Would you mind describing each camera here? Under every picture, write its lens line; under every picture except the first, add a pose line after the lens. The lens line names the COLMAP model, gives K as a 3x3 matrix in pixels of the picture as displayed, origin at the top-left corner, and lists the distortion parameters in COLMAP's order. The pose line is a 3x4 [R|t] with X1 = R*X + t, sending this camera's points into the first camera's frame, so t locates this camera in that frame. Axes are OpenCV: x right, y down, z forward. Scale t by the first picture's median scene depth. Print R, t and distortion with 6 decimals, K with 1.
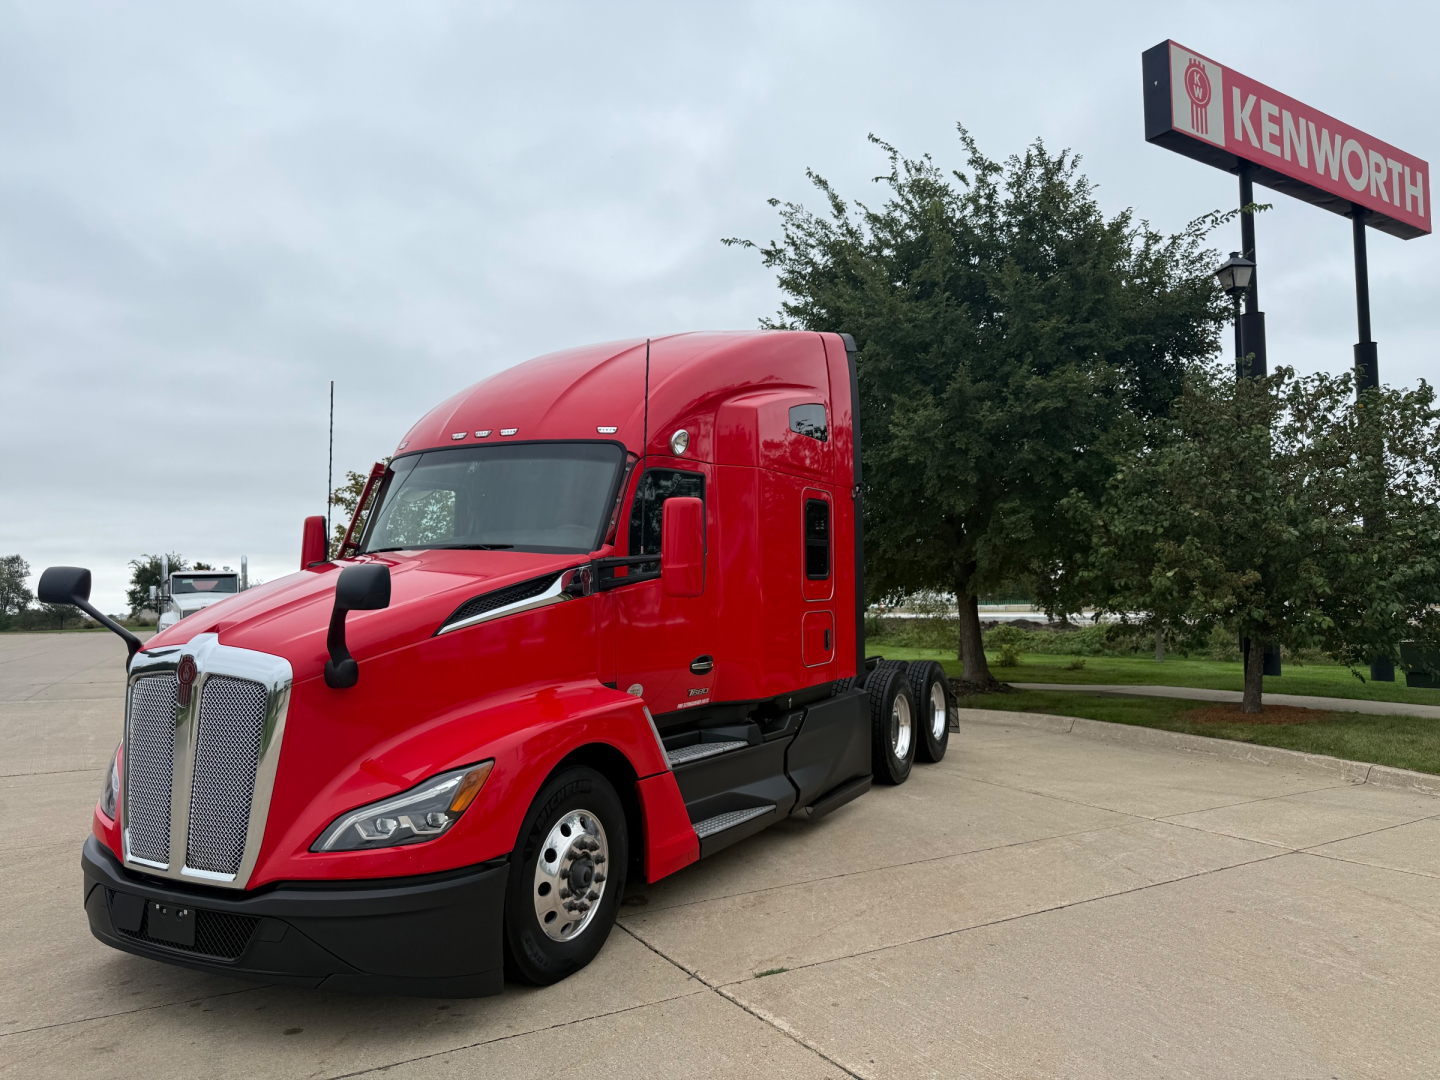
lens RADIAL K [[1013.4, 0, 720.0], [0, 1013.4, 540.0], [0, 0, 1]] dist [0.070007, -0.069806]
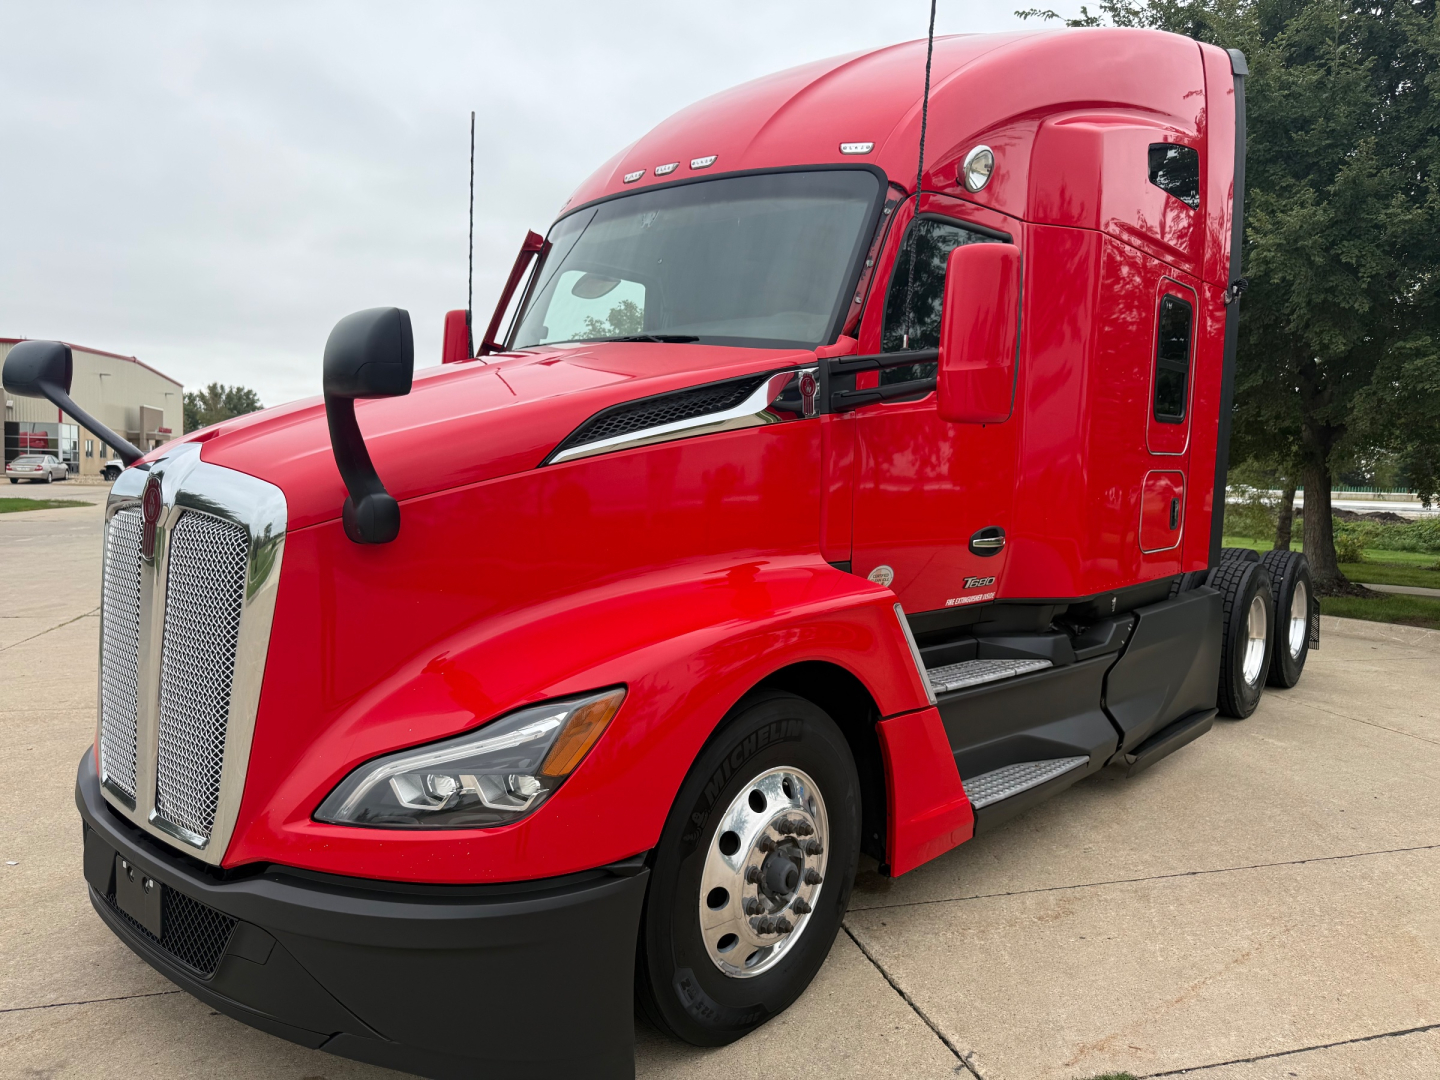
lens RADIAL K [[1013.4, 0, 720.0], [0, 1013.4, 540.0], [0, 0, 1]] dist [0.070007, -0.069806]
pose [[0.970533, 0.055134, -0.234578, -0.034502], [-0.024657, 0.991086, 0.130922, 0.046227], [0.239705, -0.121280, 0.963241, 0.368116]]
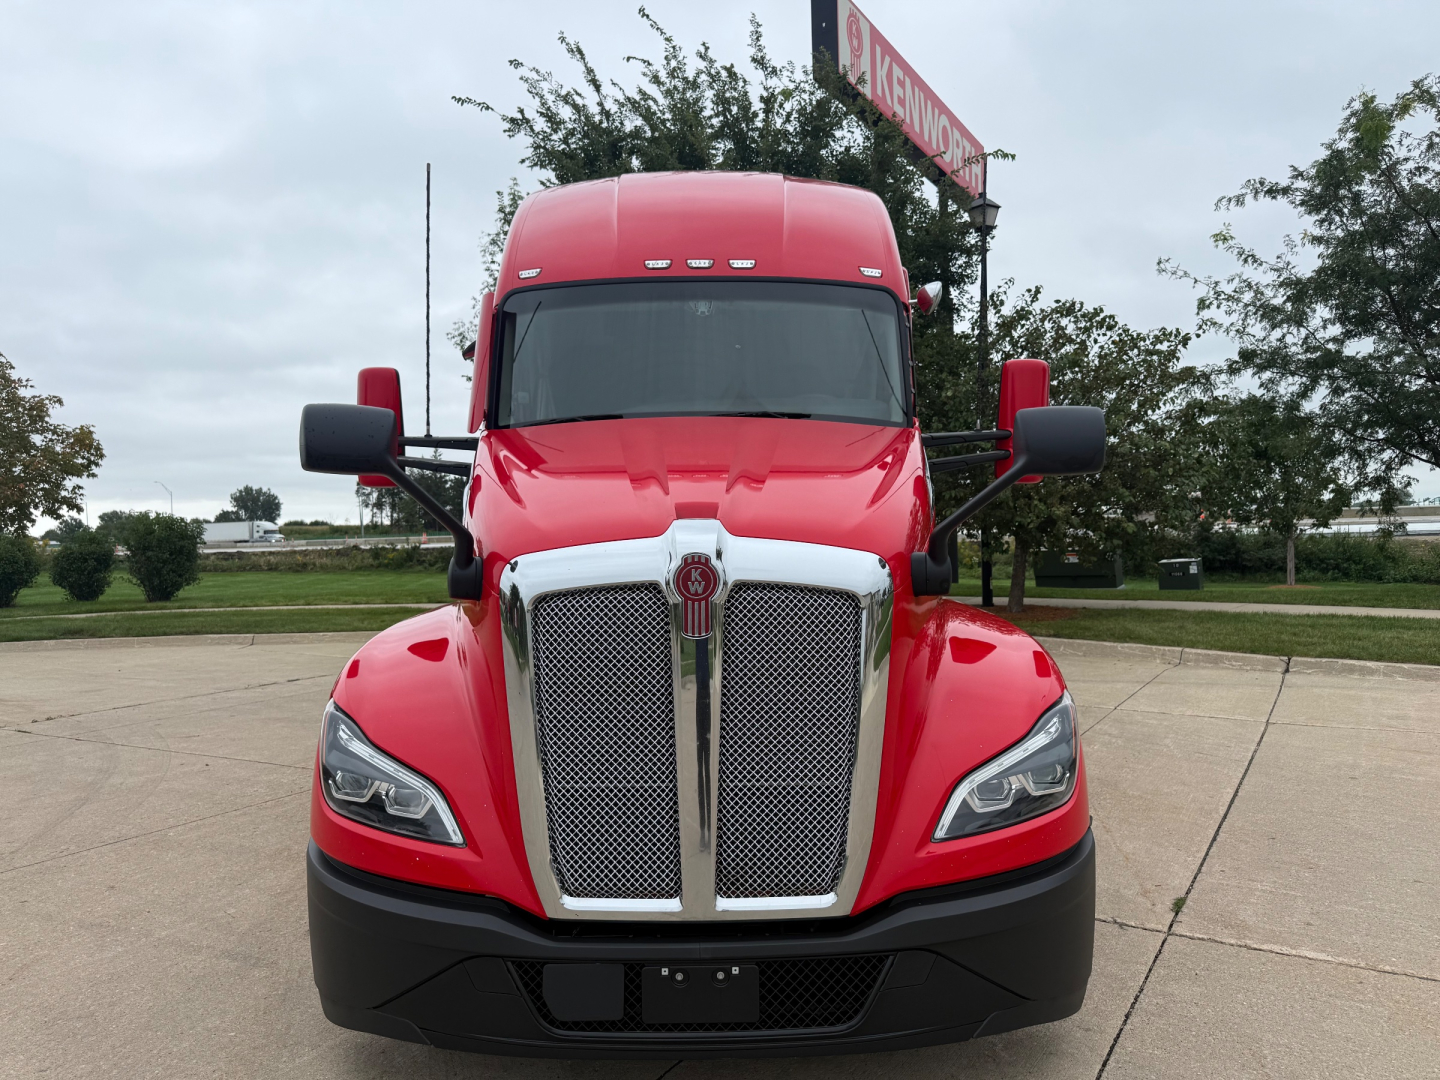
lens RADIAL K [[1024.6, 0, 725.6], [0, 1024.6, 516.7], [0, 0, 1]] dist [0.061078, -0.106920]
pose [[0.892036, -0.005023, 0.451937, -0.584394], [-0.016440, 0.998916, 0.043551, 0.047963], [-0.451666, -0.046278, 0.890986, 0.342576]]
